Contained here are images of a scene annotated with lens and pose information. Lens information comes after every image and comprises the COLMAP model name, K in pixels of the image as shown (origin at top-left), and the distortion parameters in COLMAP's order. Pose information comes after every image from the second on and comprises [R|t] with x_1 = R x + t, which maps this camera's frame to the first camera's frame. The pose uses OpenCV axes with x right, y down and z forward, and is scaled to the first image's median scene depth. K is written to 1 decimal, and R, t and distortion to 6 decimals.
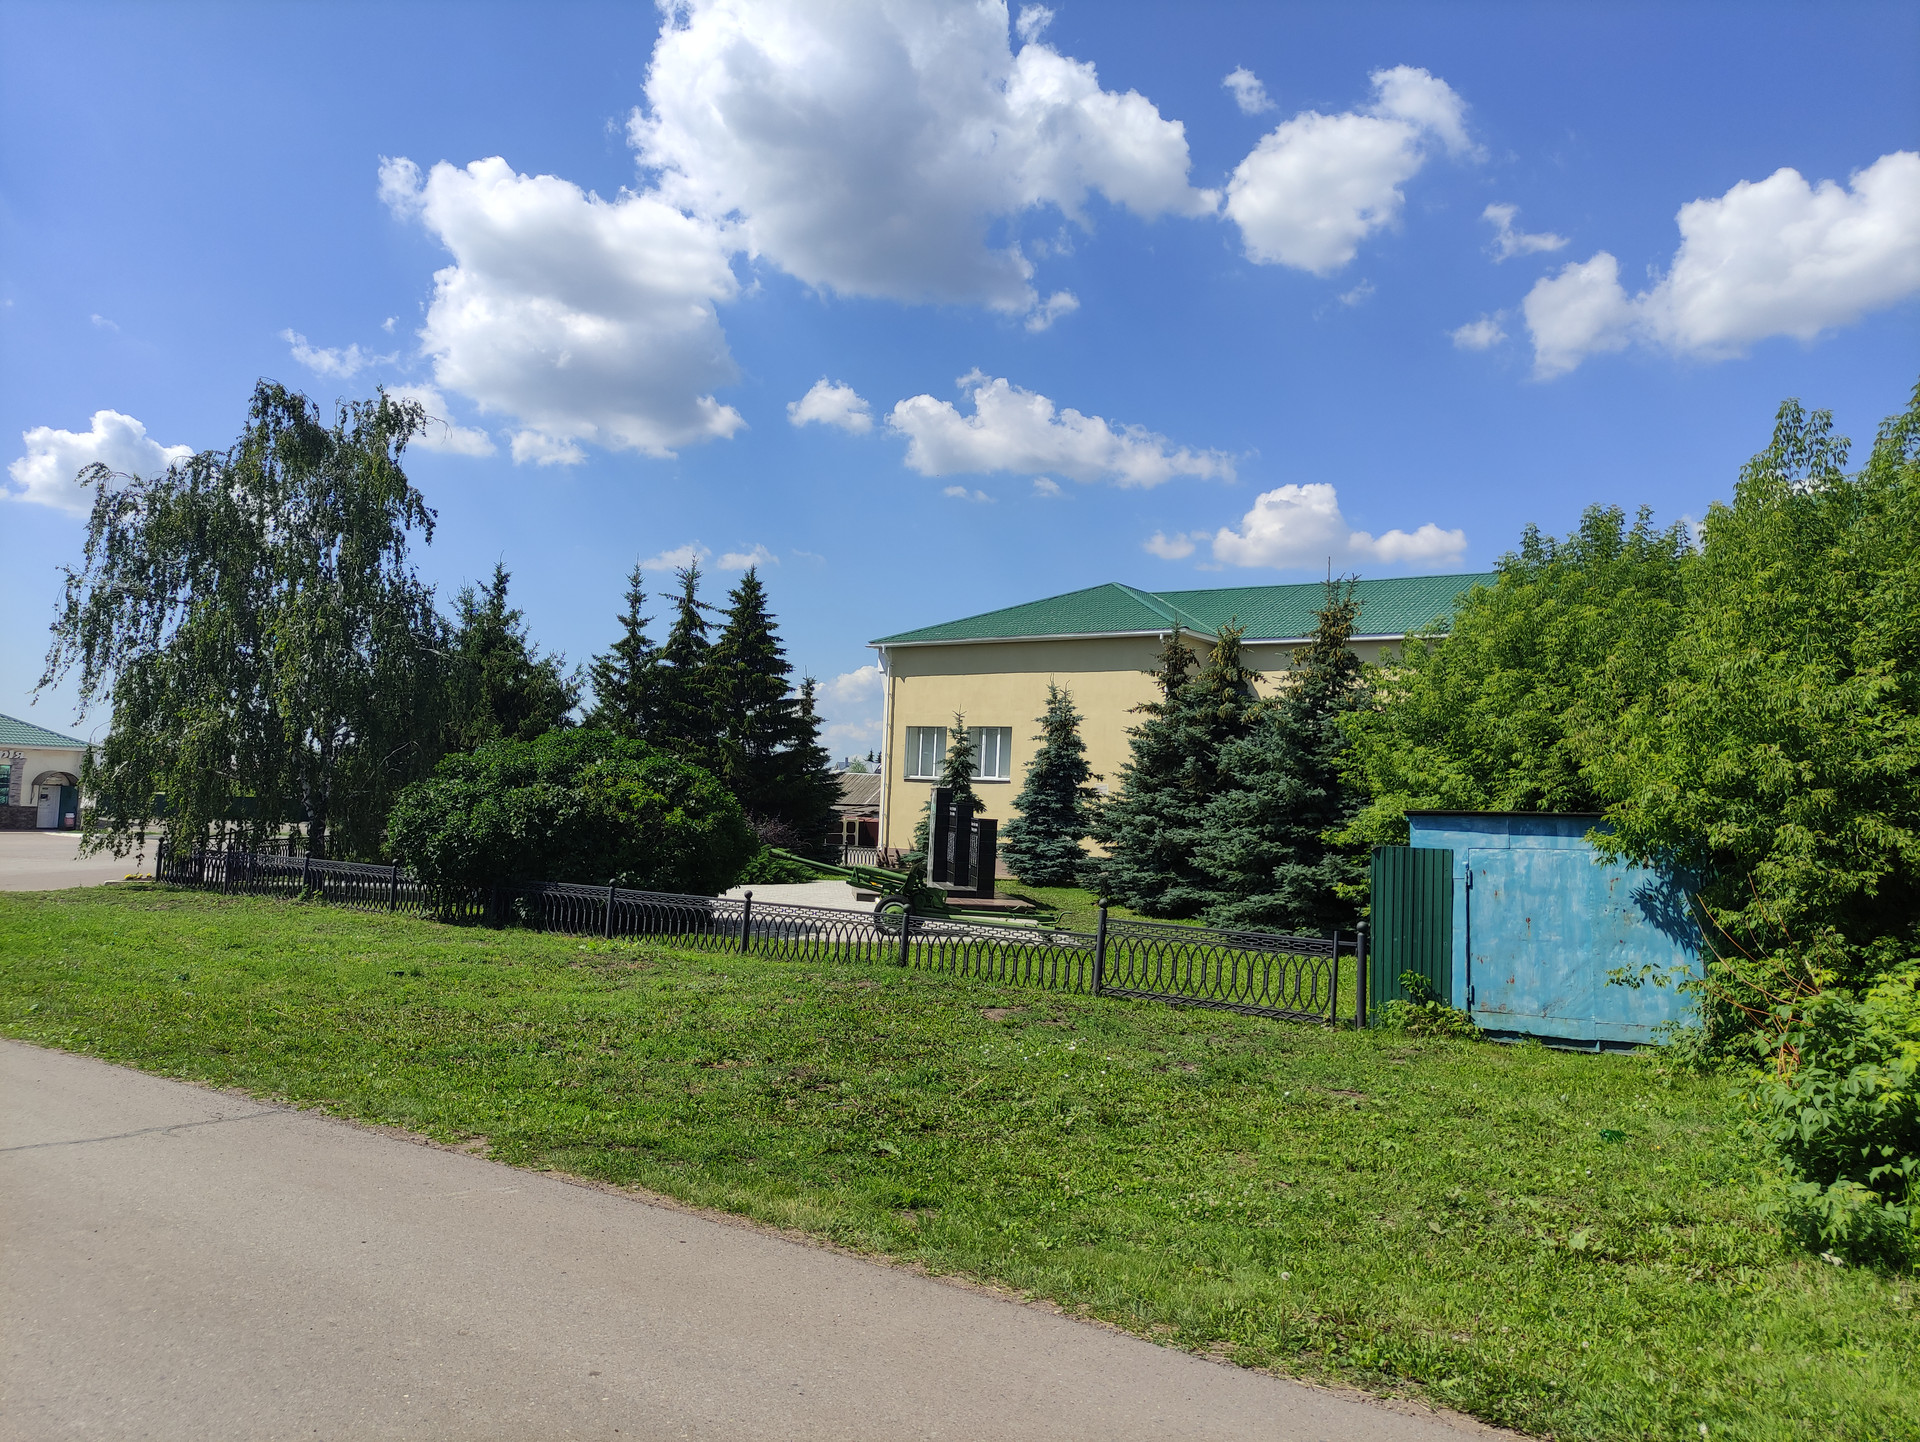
lens RADIAL K [[1409.1, 0, 943.3], [0, 1409.1, 728.8], [0, 0, 1]] dist [0.088265, -0.113677]
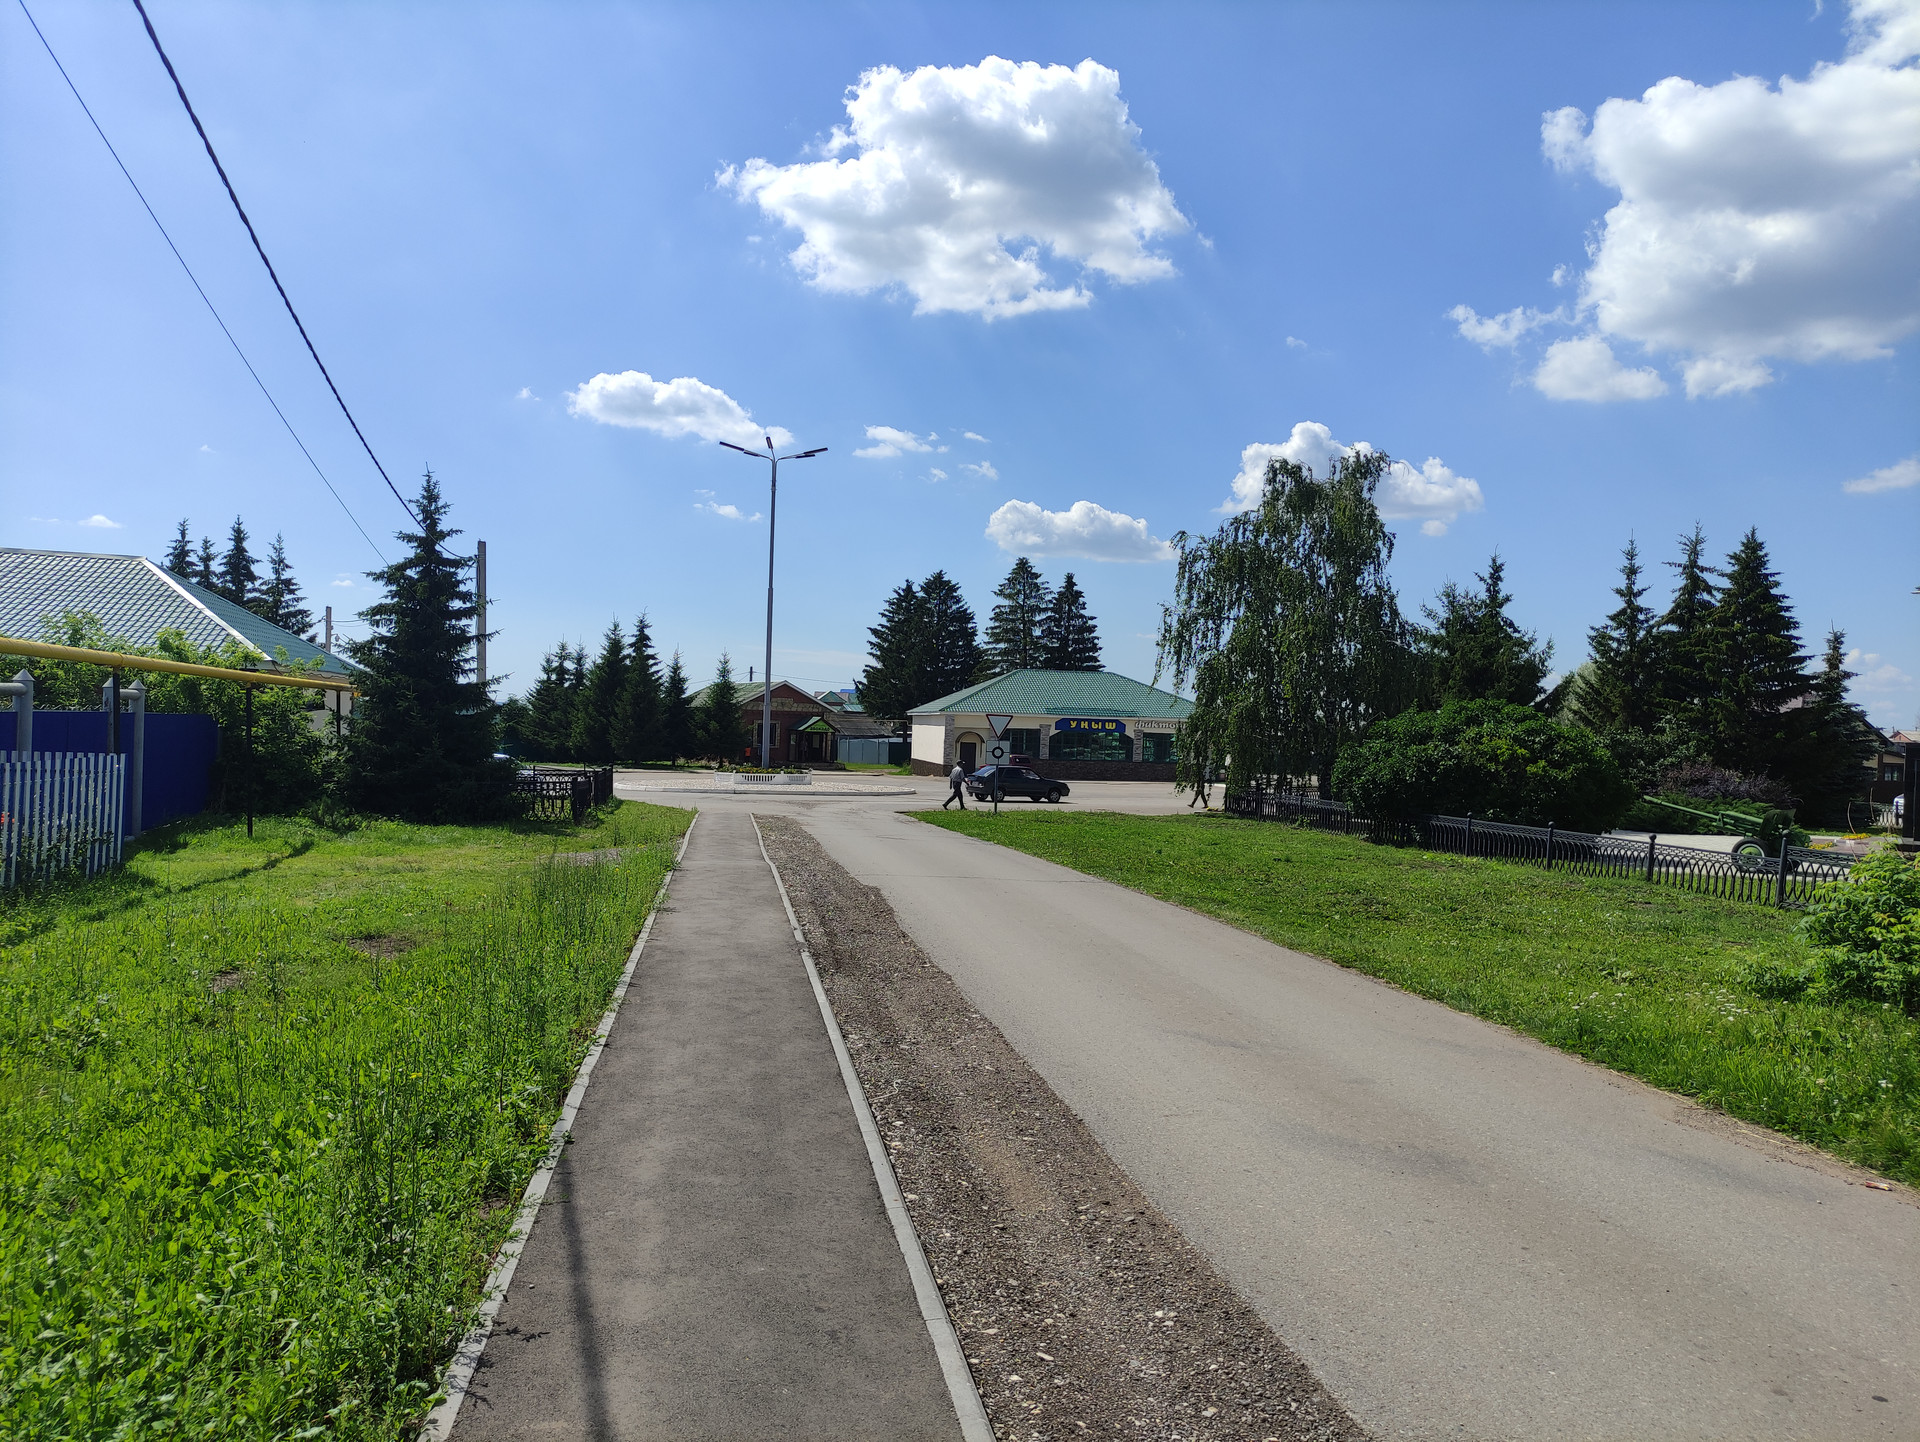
lens RADIAL K [[1409.1, 0, 943.3], [0, 1409.1, 728.8], [0, 0, 1]] dist [0.088265, -0.113677]
pose [[0.707275, -0.018629, -0.706693, 0.195025], [0.037068, 0.999255, 0.010757, -0.003188], [0.705966, -0.033804, 0.707439, -0.158480]]
